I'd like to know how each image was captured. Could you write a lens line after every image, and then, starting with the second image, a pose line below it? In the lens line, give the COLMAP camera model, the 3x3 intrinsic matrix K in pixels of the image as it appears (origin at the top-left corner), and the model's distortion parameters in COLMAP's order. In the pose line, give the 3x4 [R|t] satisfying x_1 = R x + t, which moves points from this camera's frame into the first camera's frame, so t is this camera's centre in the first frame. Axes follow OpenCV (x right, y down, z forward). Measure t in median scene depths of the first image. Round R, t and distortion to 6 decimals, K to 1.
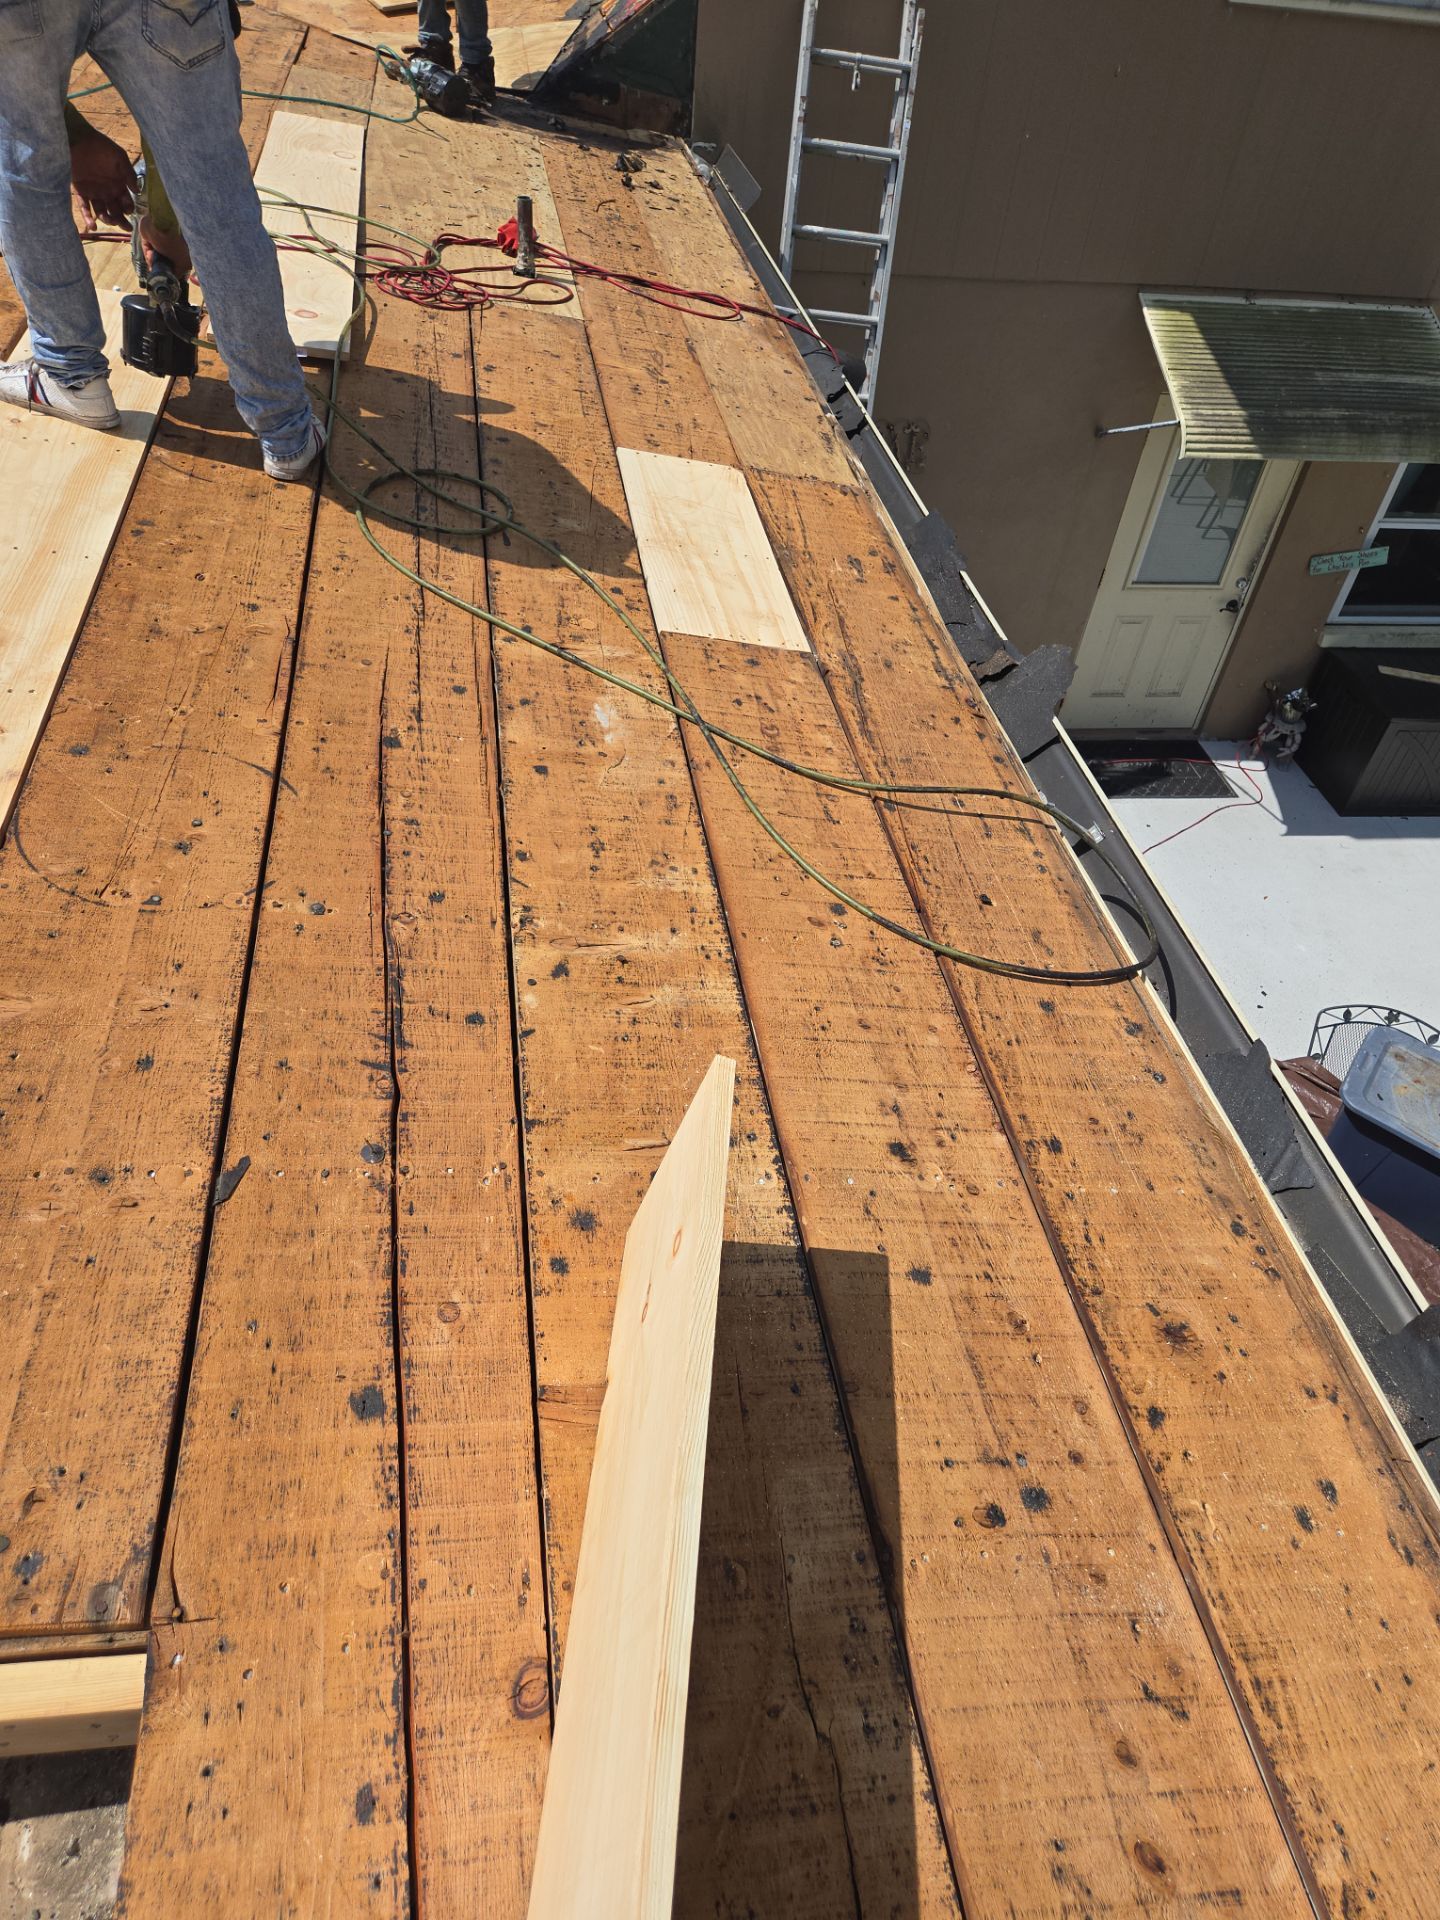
lens RADIAL K [[1227.5, 0, 679.9], [0, 1227.5, 968.8], [0, 0, 1]] dist [0.034699, -0.048599]
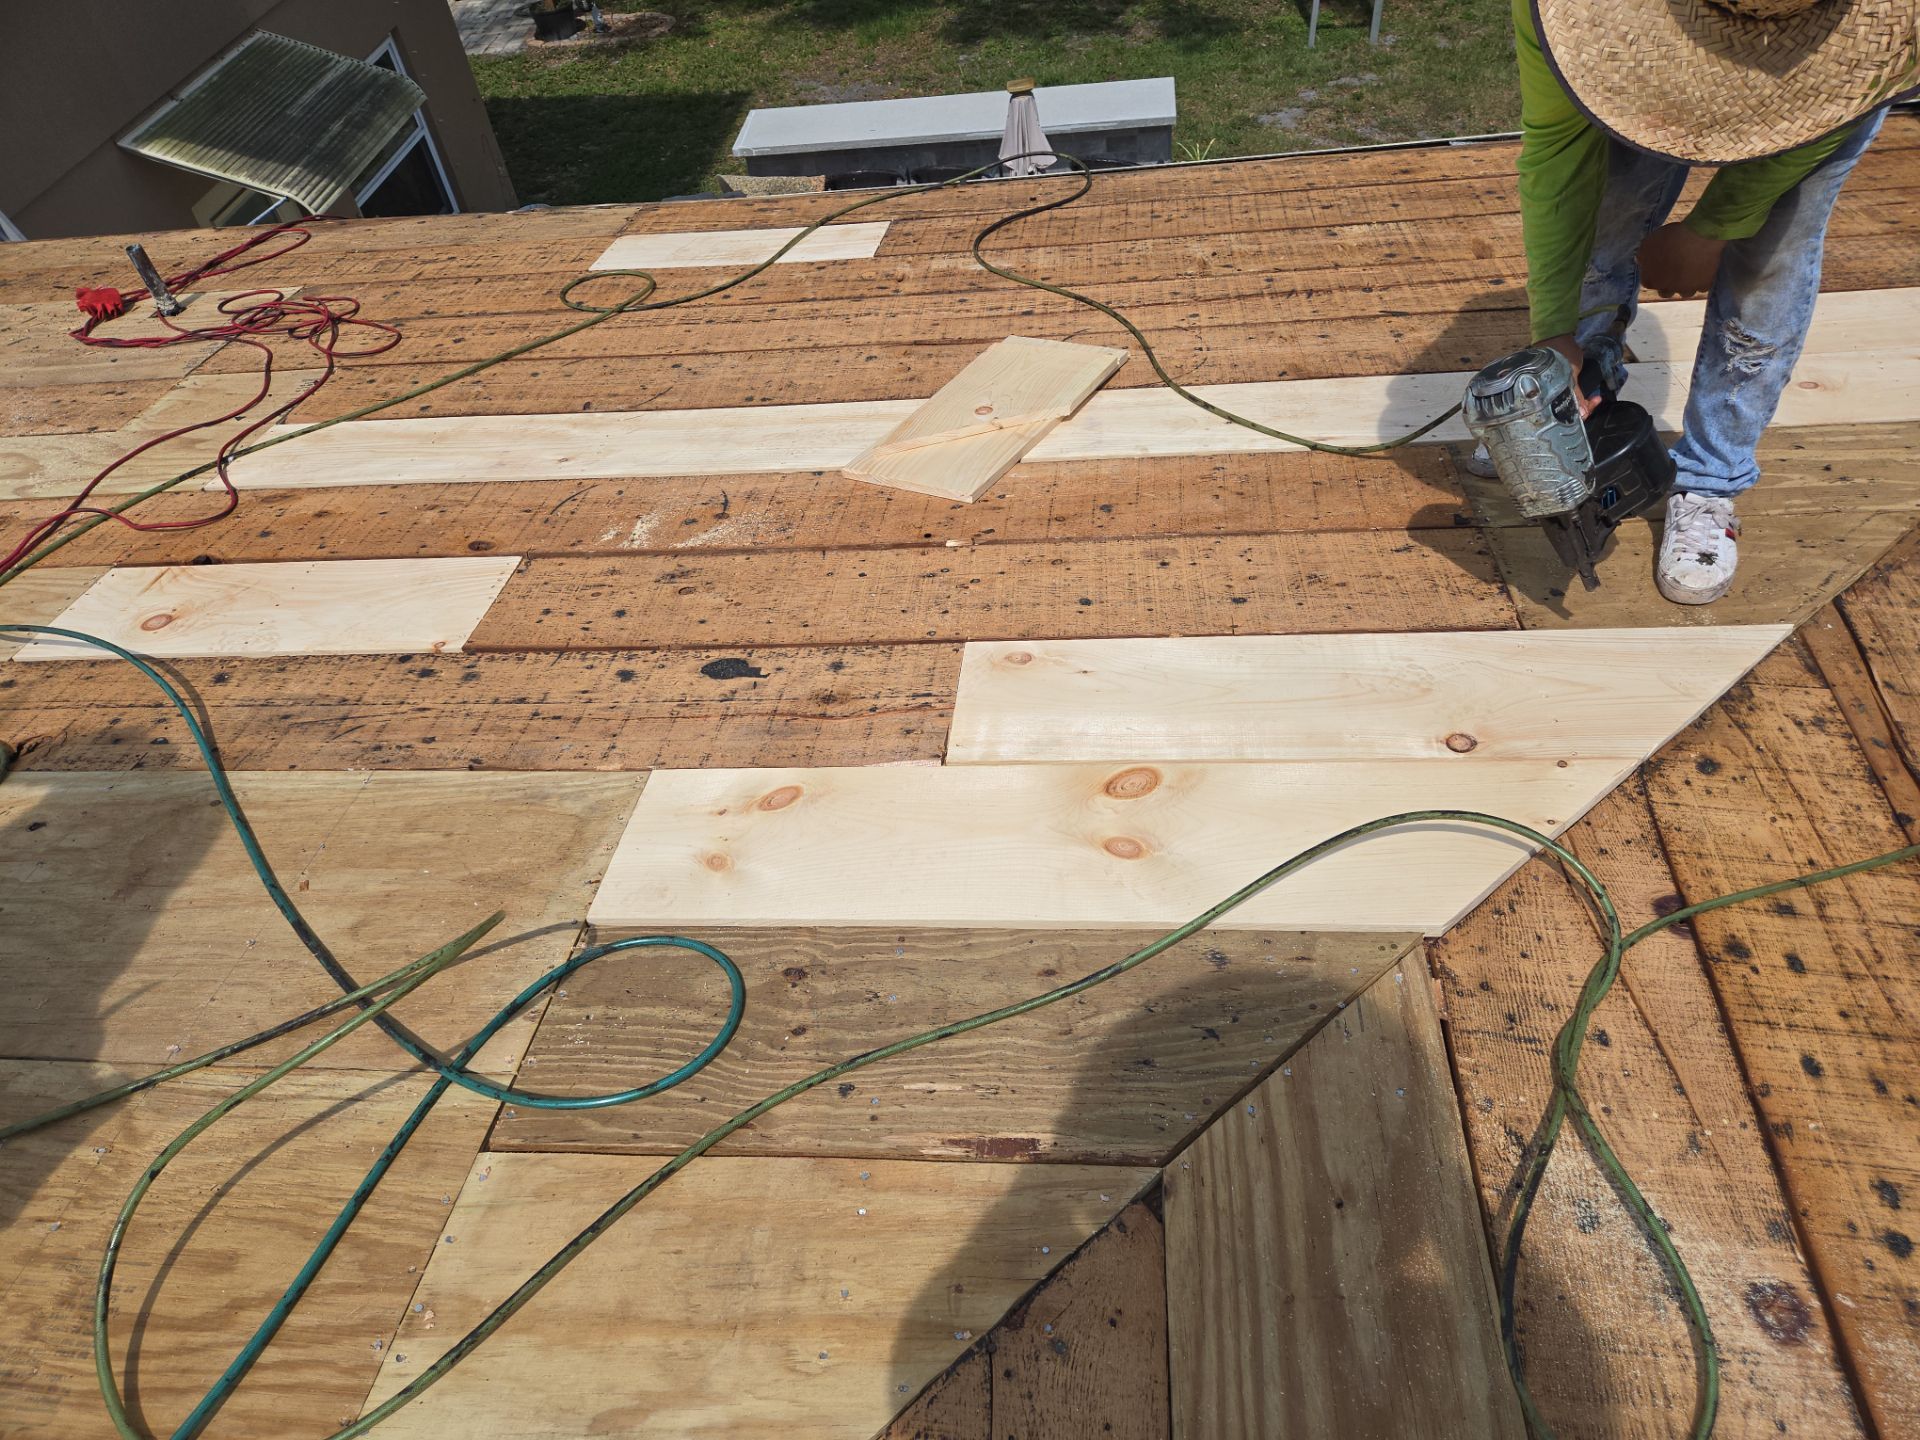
lens RADIAL K [[1227.5, 0, 959.4], [0, 1227.5, 764.8], [0, 0, 1]] dist [0.034699, -0.048599]
pose [[0.201230, -0.790687, 0.578204, -0.482056], [0.762251, 0.497127, 0.414533, -0.184586], [-0.615207, 0.357320, 0.702740, 0.044496]]
